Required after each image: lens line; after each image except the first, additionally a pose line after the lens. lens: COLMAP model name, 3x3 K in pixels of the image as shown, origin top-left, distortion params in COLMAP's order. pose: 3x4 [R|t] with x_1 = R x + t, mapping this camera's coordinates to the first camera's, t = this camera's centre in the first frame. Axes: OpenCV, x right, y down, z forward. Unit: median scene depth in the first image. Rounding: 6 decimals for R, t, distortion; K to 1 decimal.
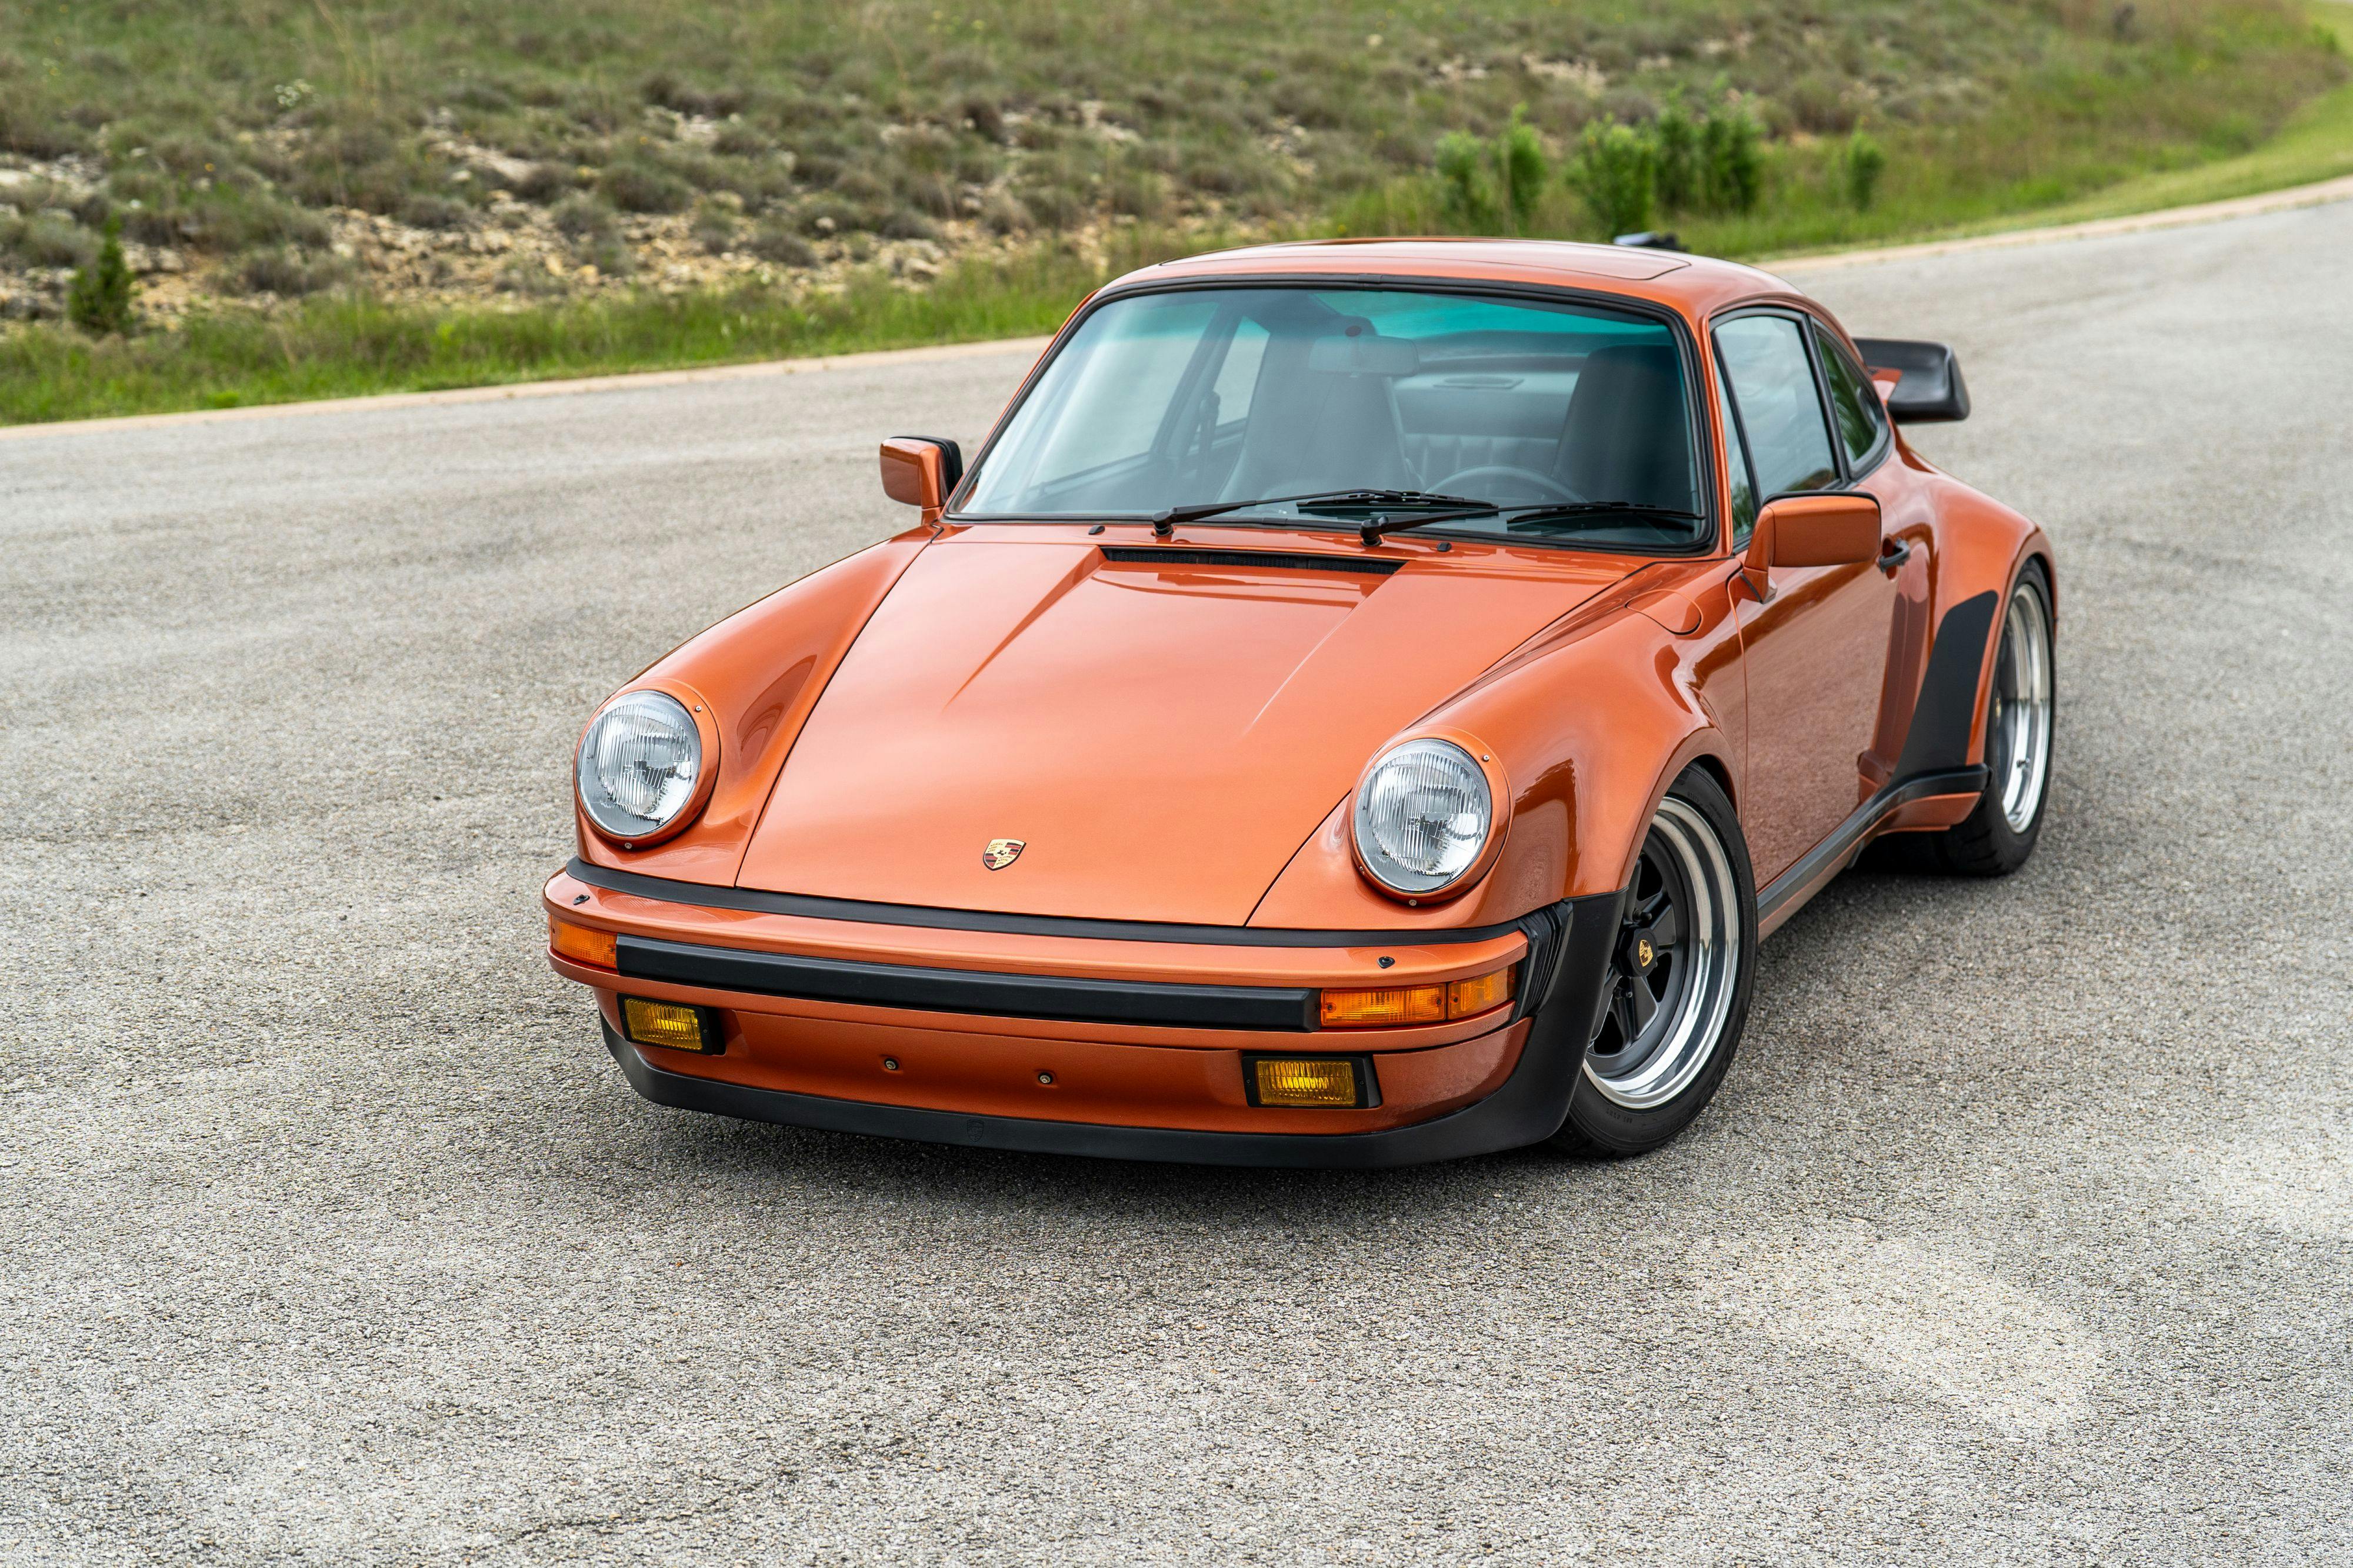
lens RADIAL K [[6029.2, 0, 1108.7], [0, 6029.2, 784.2], [0, 0, 1]] dist [0.062640, -0.600262]
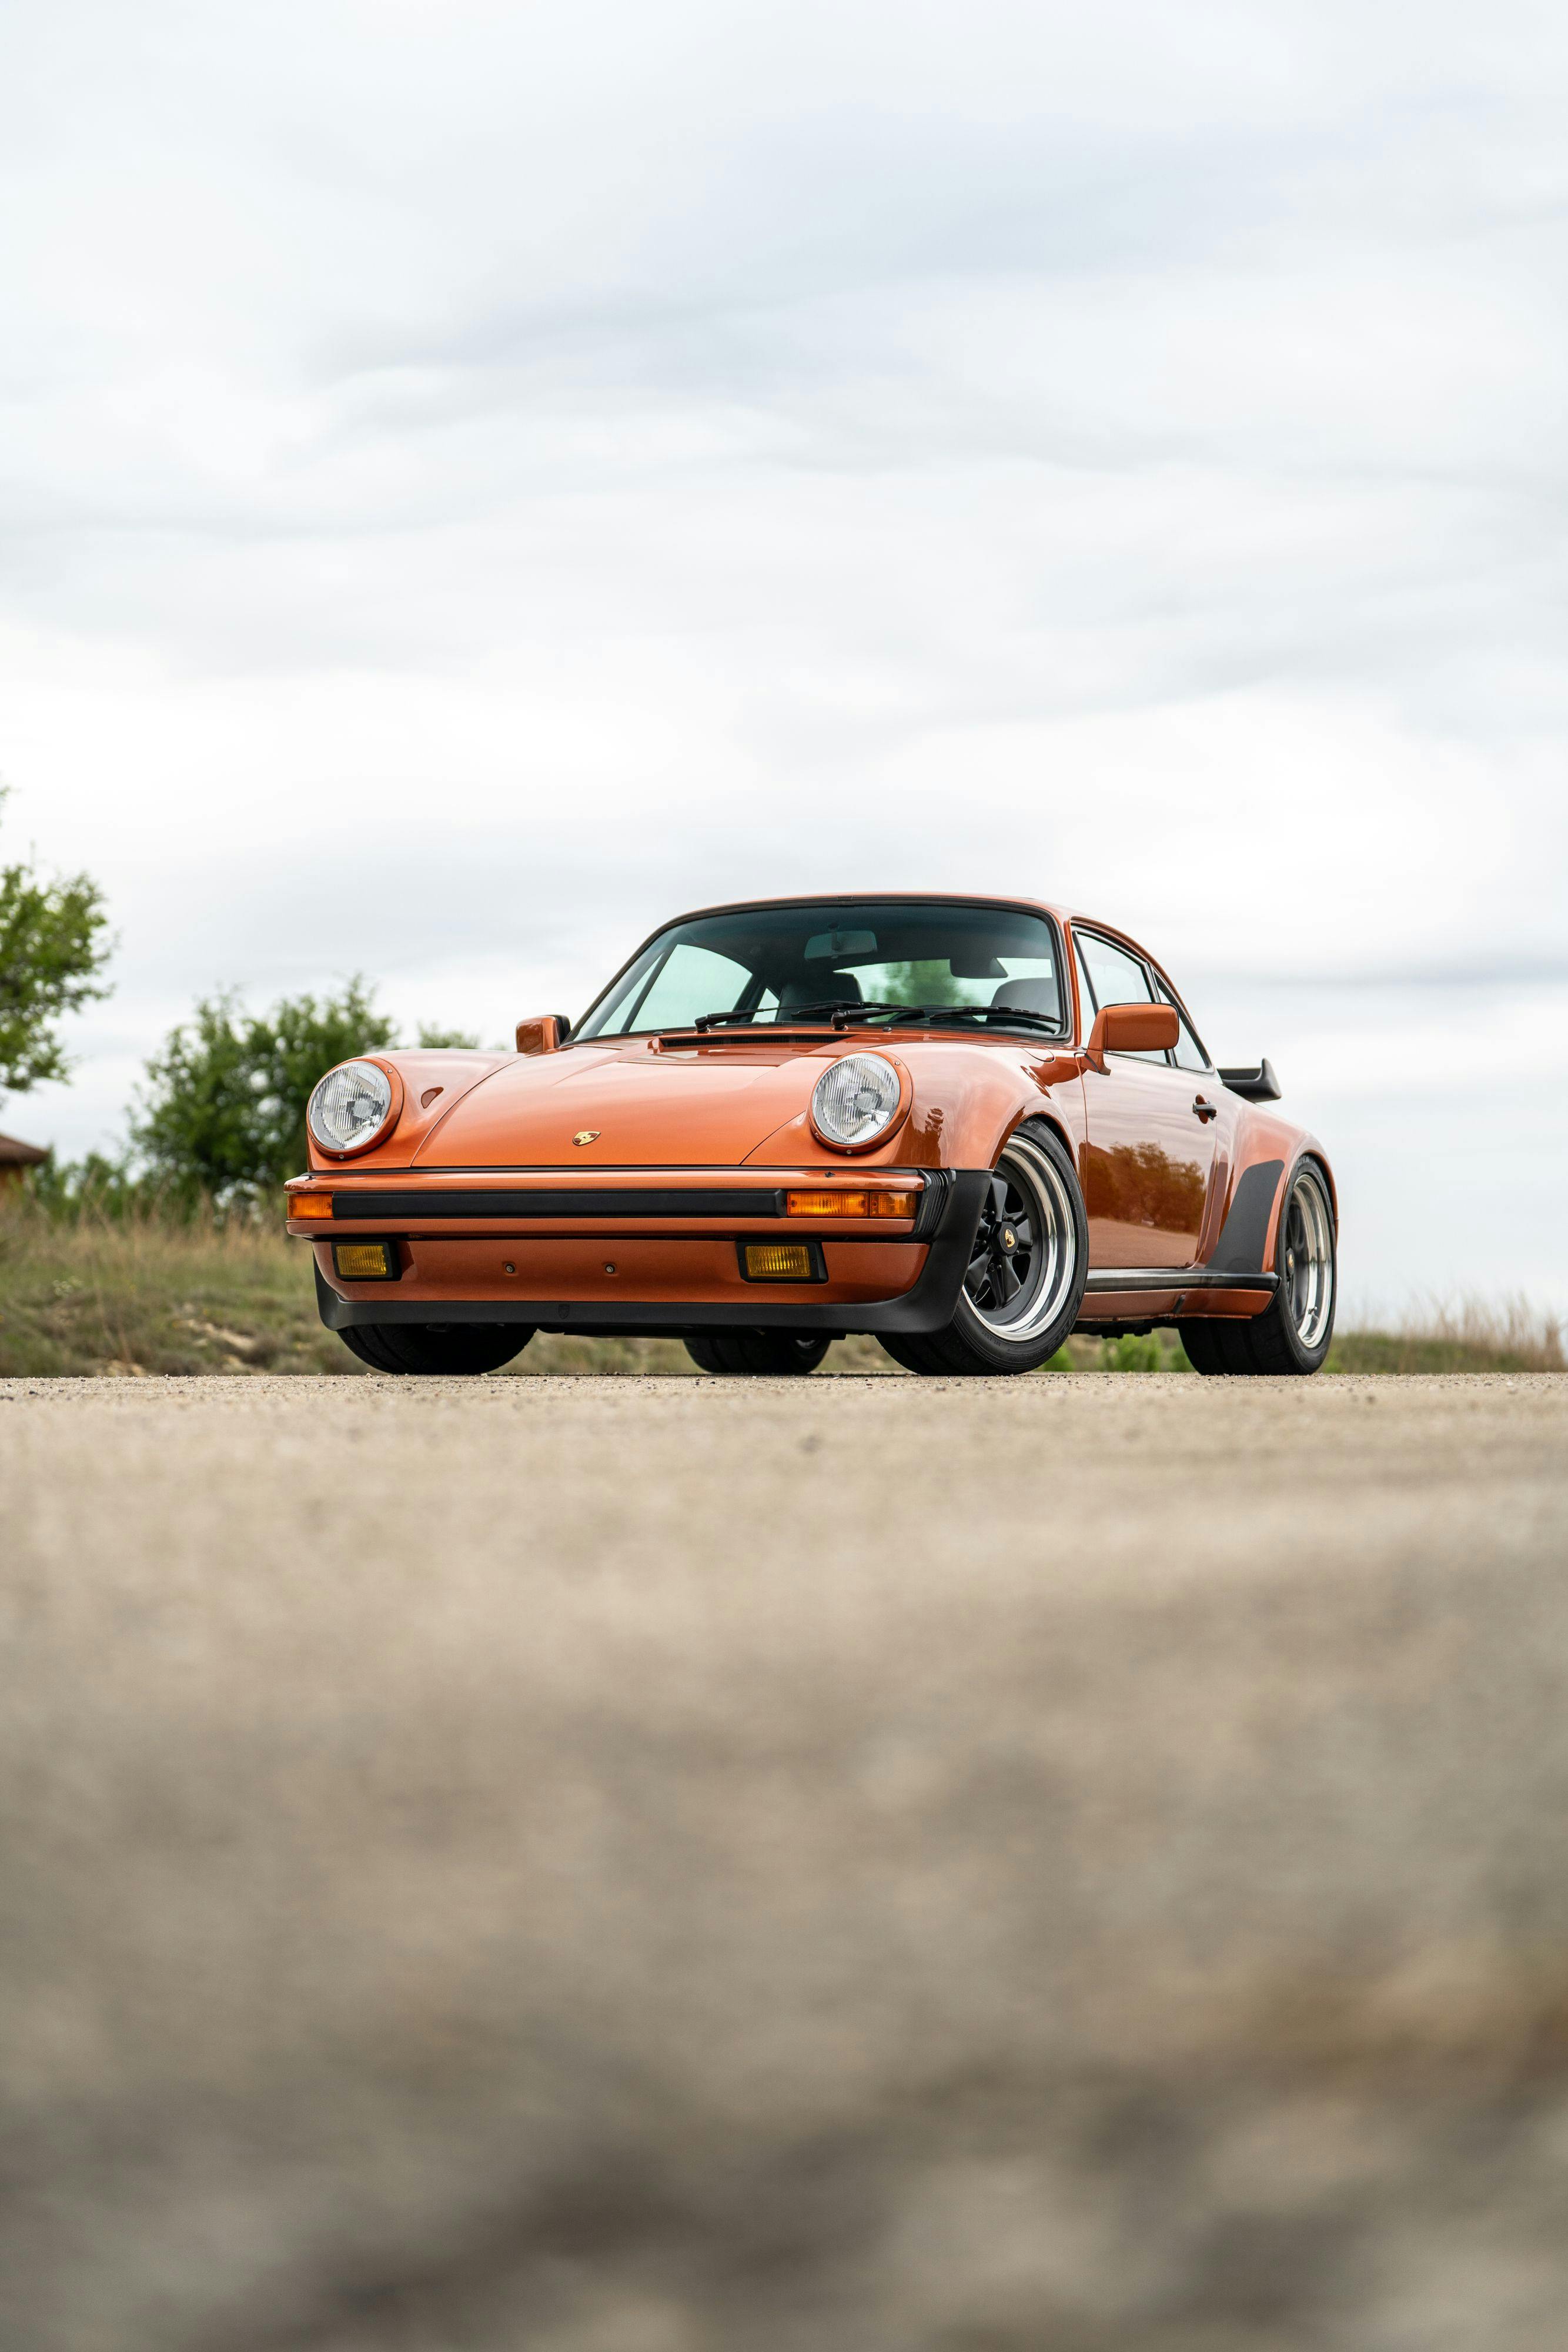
lens RADIAL K [[5756.2, 0, 788.0], [0, 5756.2, 1177.3], [0, 0, 1]] dist [-0.019711, -0.030366]
pose [[0.999955, 0.009467, 0.000782, 0.026866], [-0.009036, 0.973370, -0.229063, 0.291047], [-0.002930, 0.229045, 0.973411, -0.347651]]
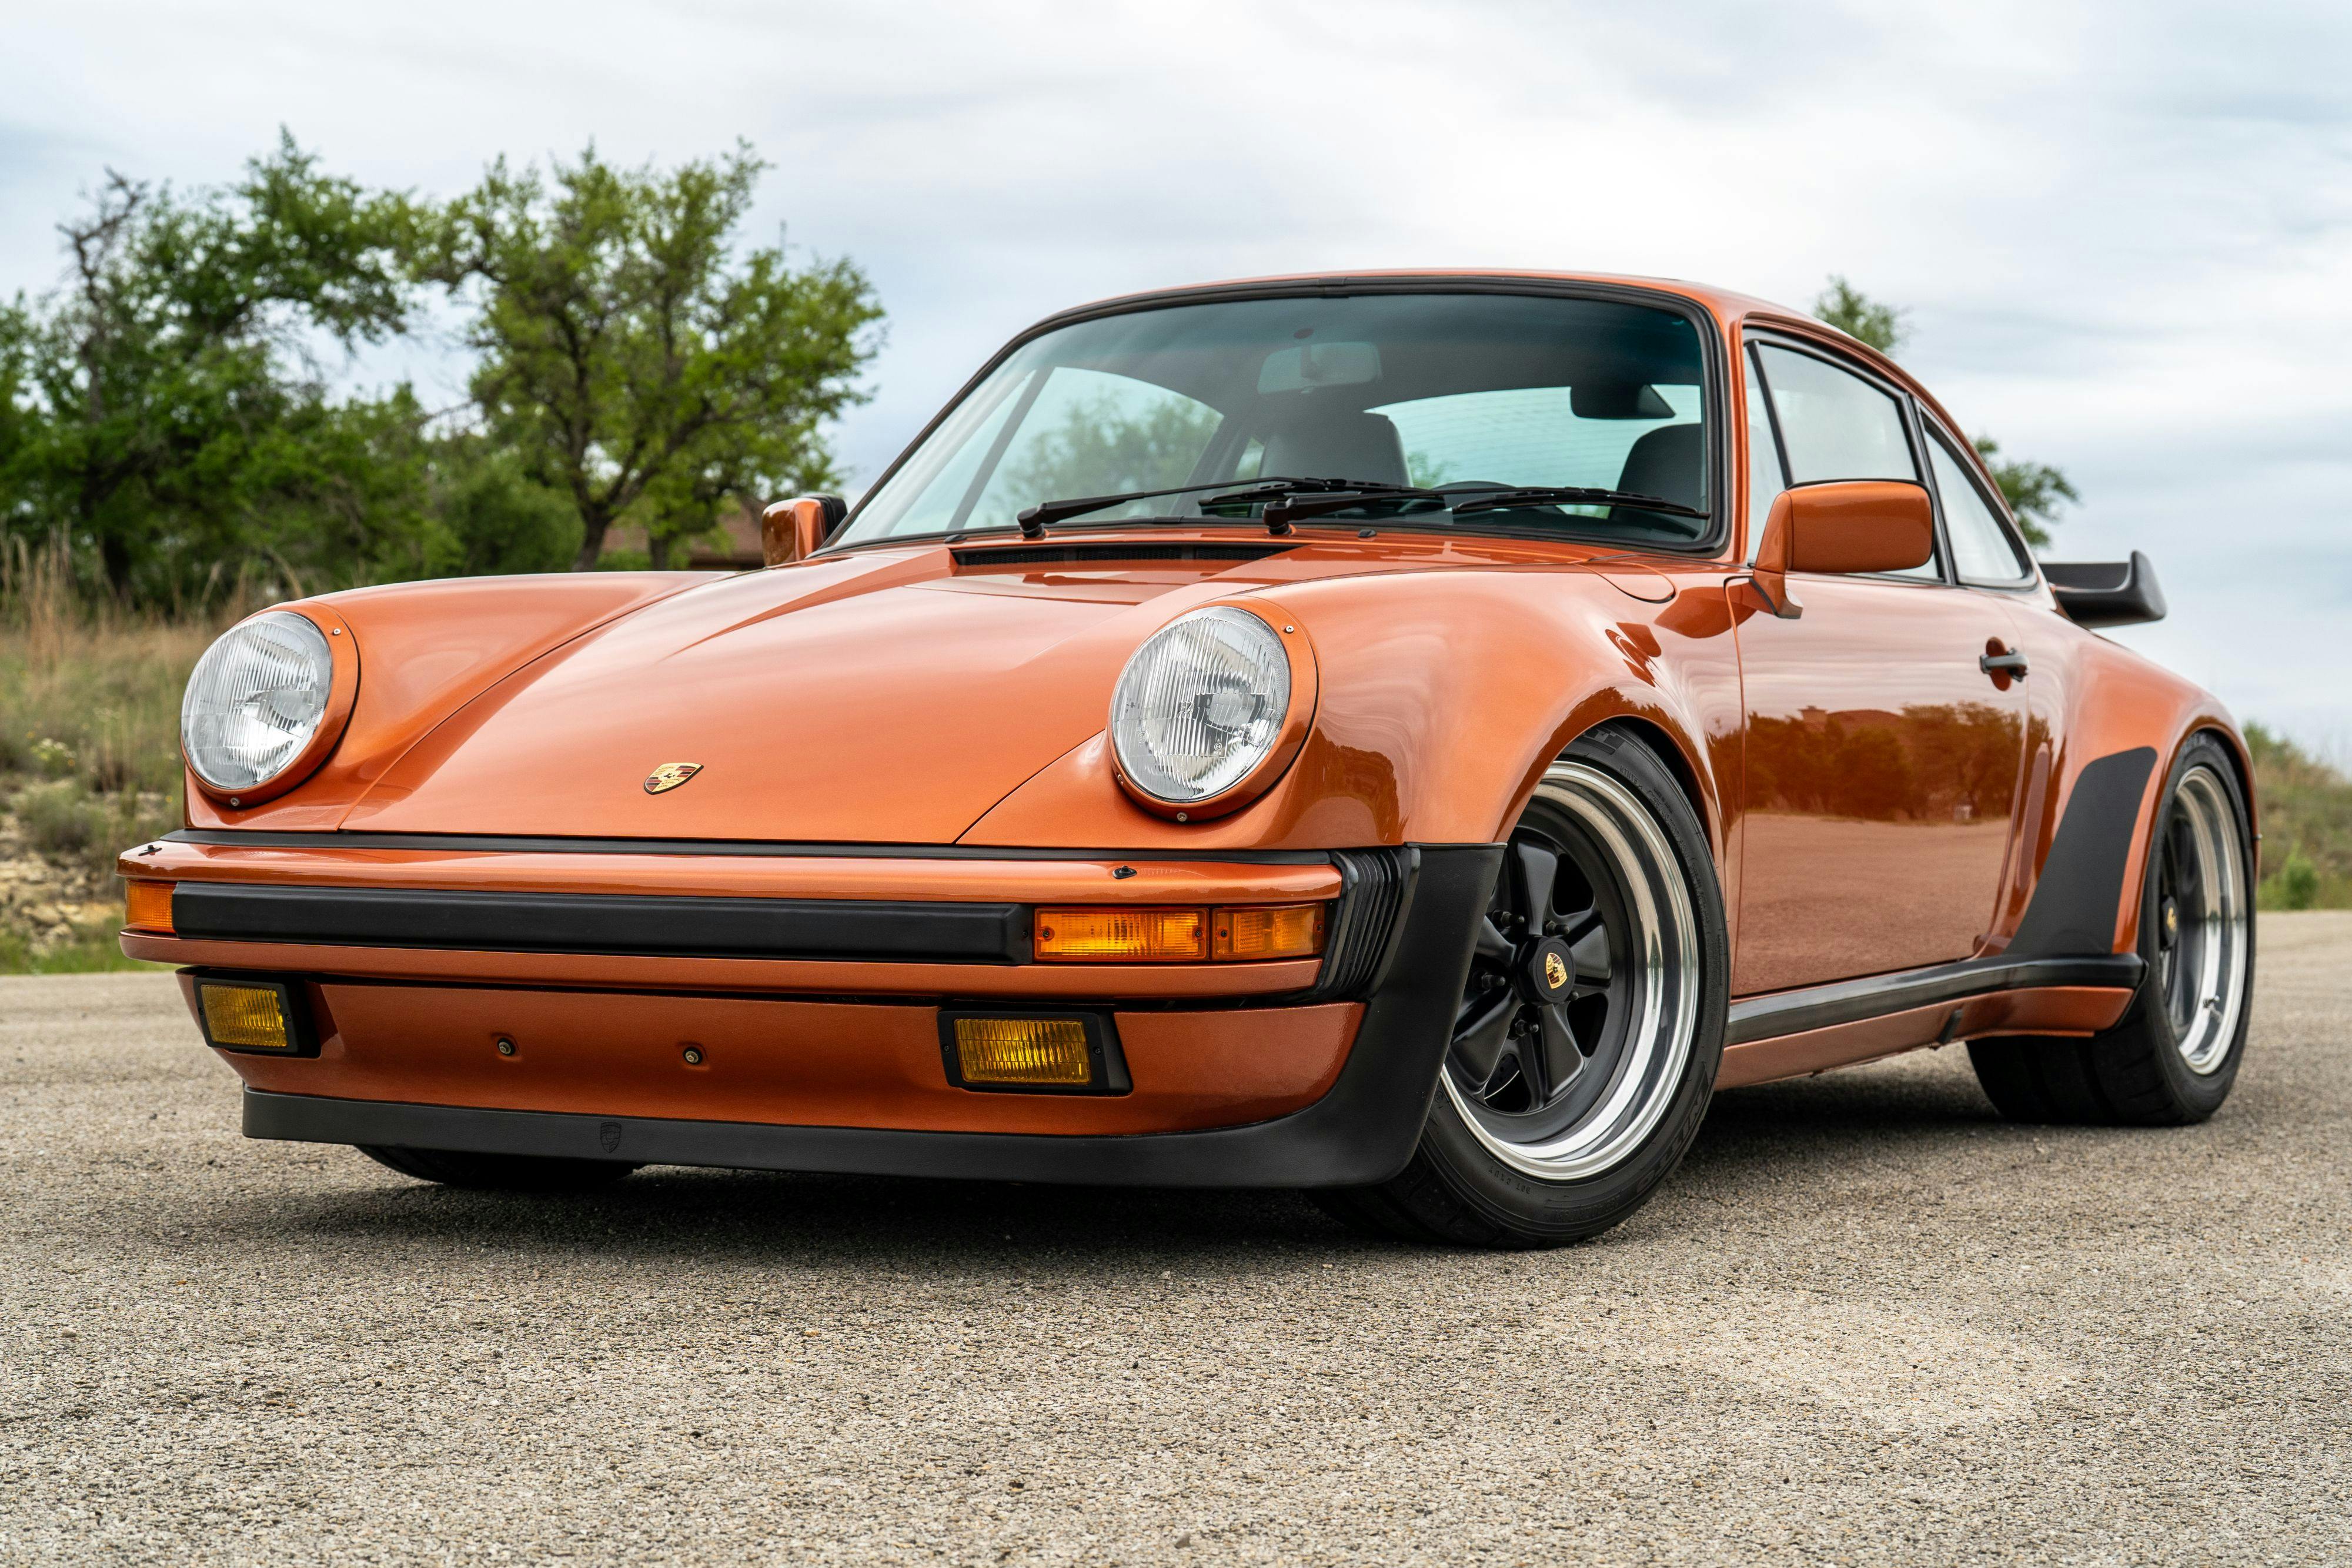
lens RADIAL K [[5284.8, 0, 1142.5], [0, 5284.8, 792.6], [0, 0, 1]] dist [0.074881, -0.330427]
pose [[0.992455, 0.013129, -0.121905, 0.099319], [-0.035083, 0.983088, -0.179742, 0.106286], [0.117484, 0.182662, 0.976131, 0.294335]]
